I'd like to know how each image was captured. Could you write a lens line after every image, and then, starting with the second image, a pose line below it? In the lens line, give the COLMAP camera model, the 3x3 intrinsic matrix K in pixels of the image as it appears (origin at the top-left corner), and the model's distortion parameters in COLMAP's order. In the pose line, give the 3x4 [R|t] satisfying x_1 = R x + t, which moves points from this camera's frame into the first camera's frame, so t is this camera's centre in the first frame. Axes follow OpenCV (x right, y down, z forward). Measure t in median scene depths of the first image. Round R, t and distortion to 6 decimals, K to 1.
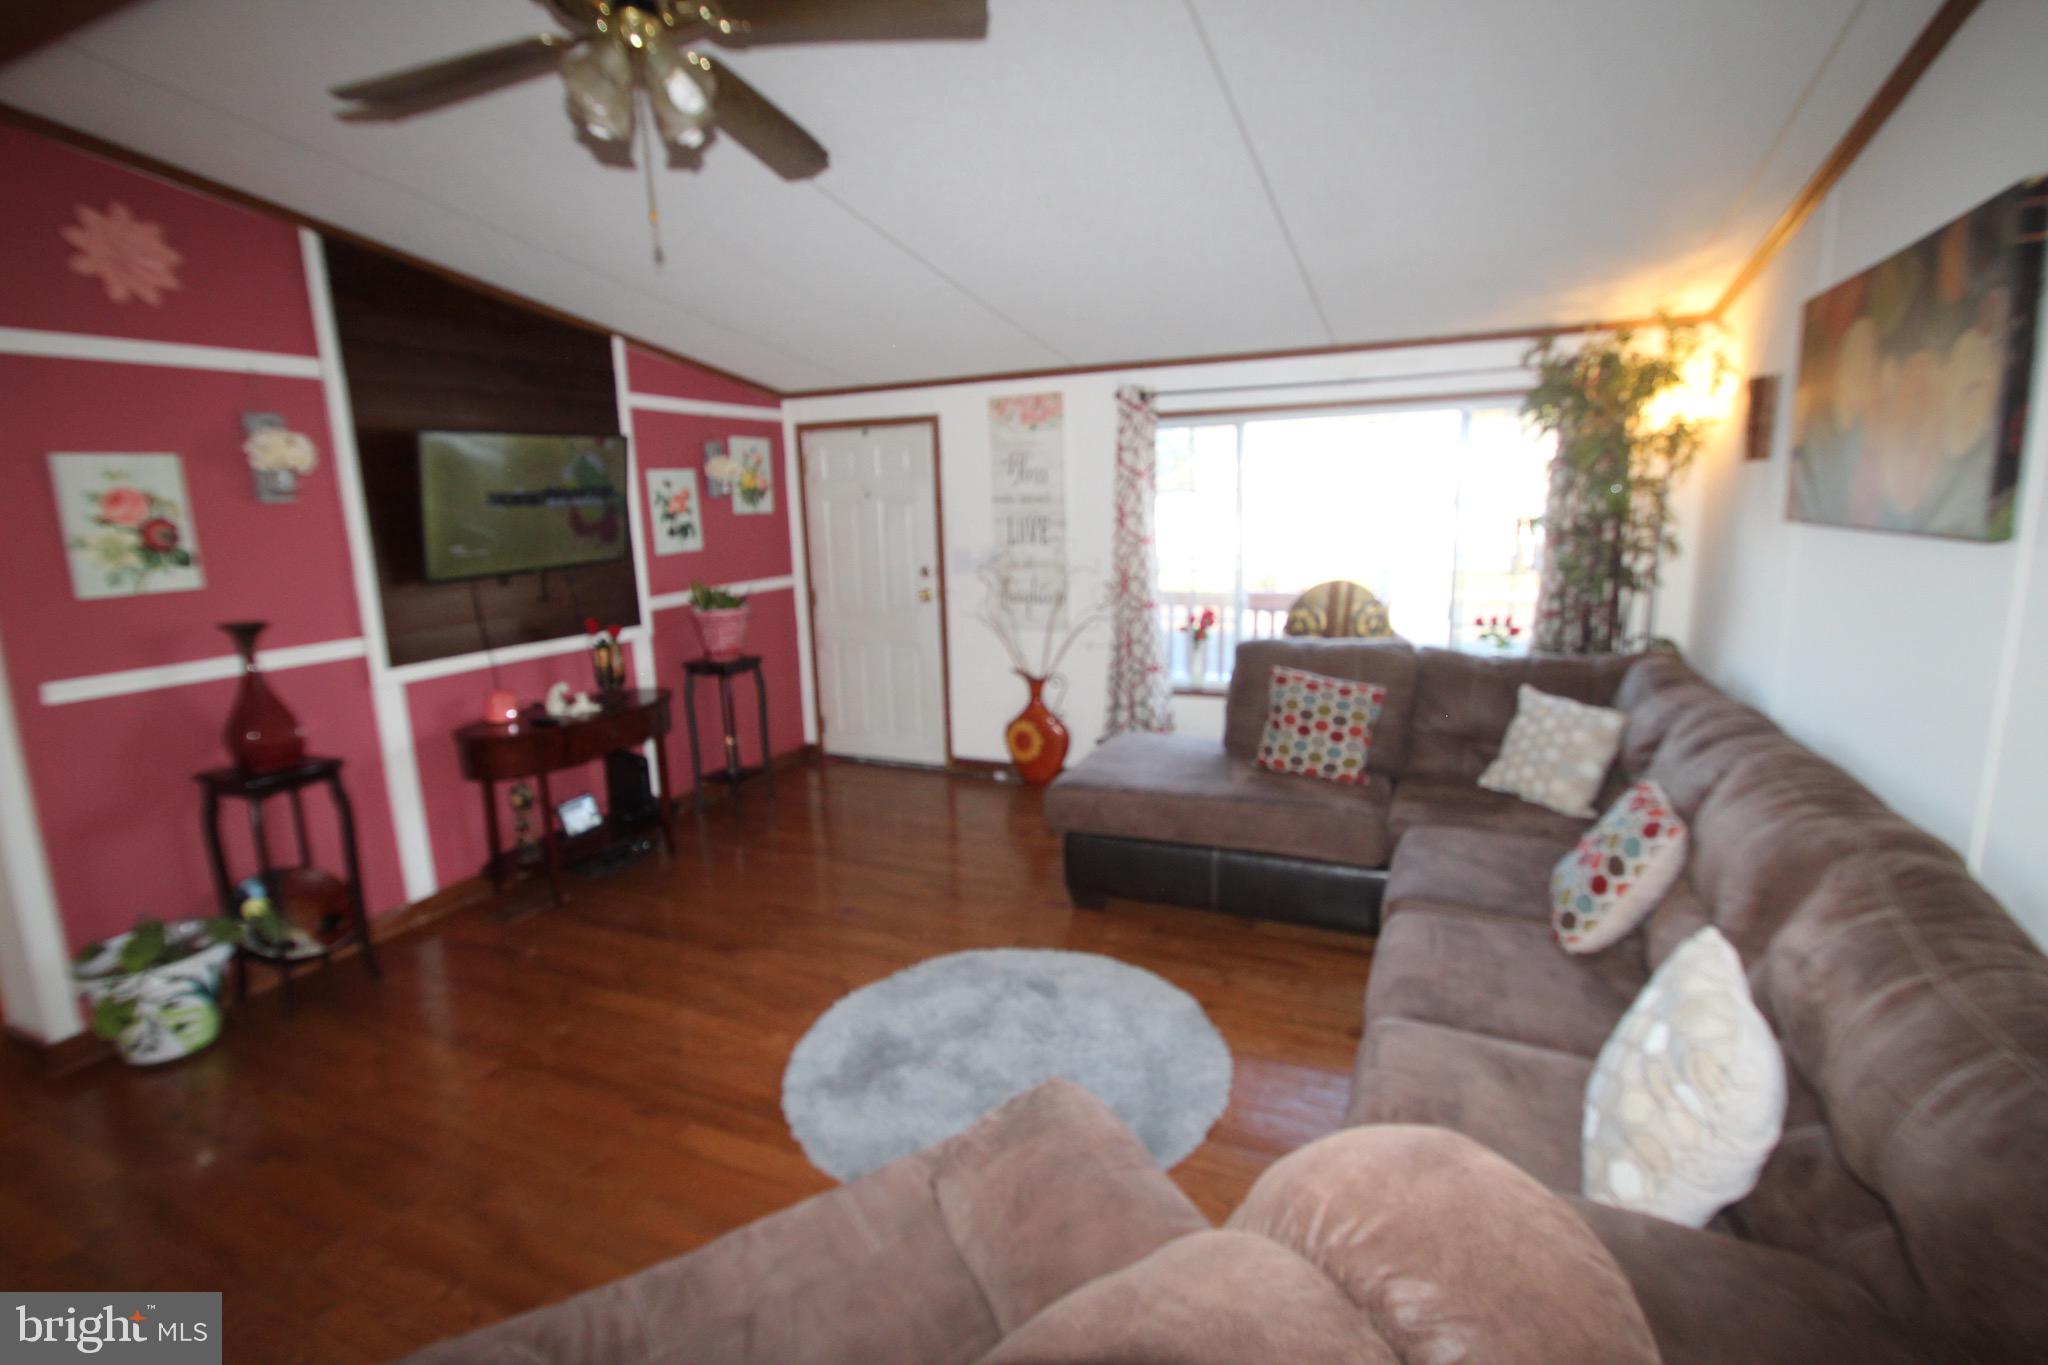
lens RADIAL K [[958.5, 0, 1030.8], [0, 958.5, 665.3], [0, 0, 1]] dist [0.014417, -0.014680]
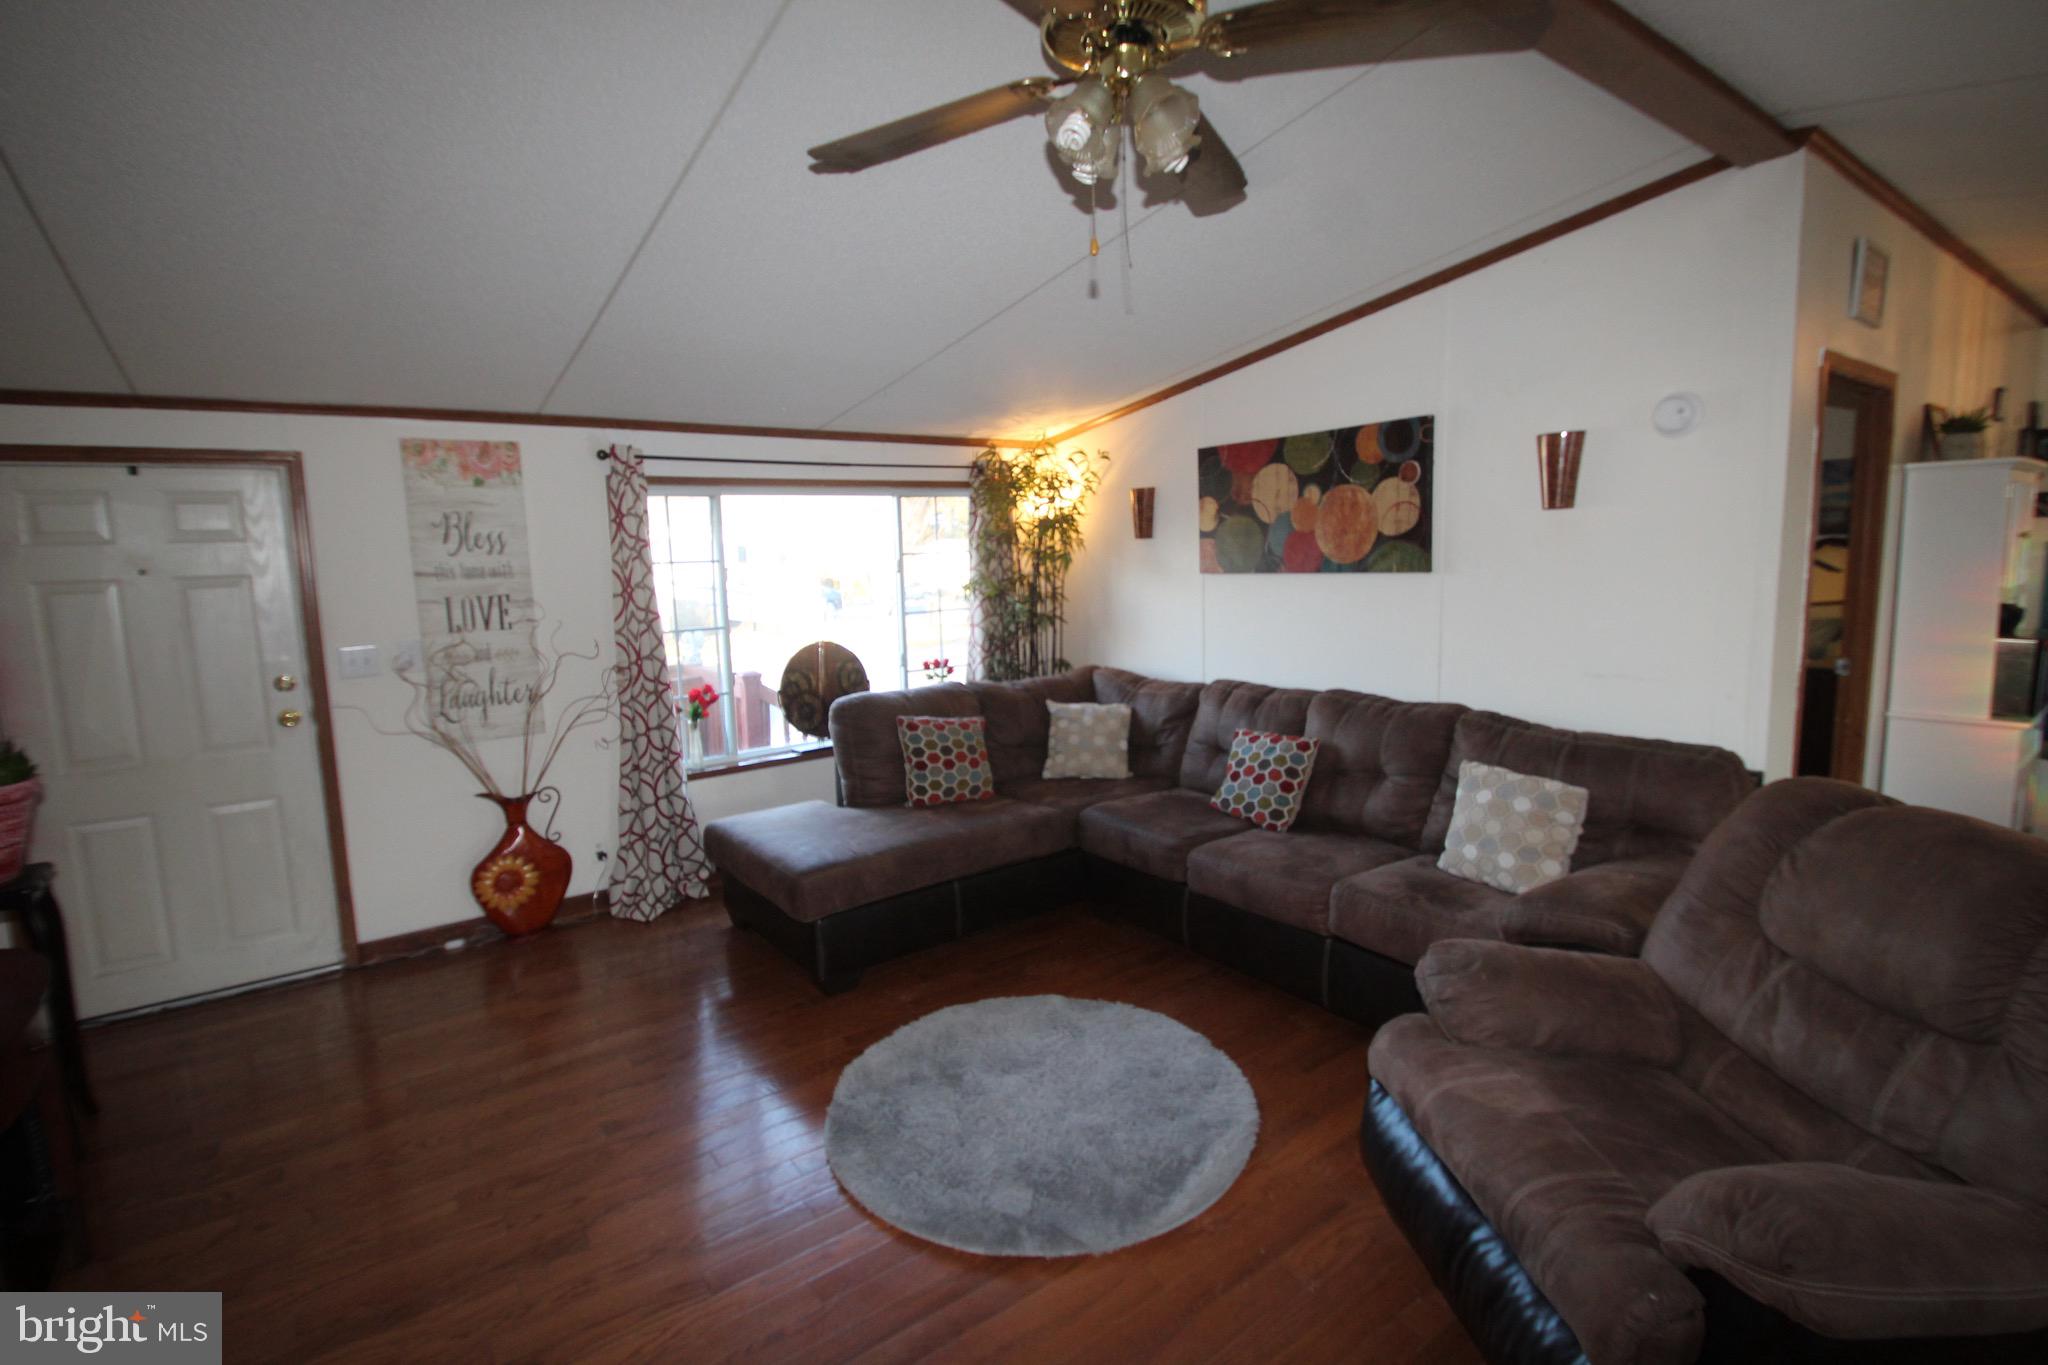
lens RADIAL K [[958.5, 0, 1030.8], [0, 958.5, 665.3], [0, 0, 1]] dist [0.014417, -0.014680]
pose [[0.492293, -0.094079, 0.865331, -0.451280], [0.168627, 0.985616, 0.011223, -0.031184], [-0.853940, 0.140393, 0.501076, 0.226829]]
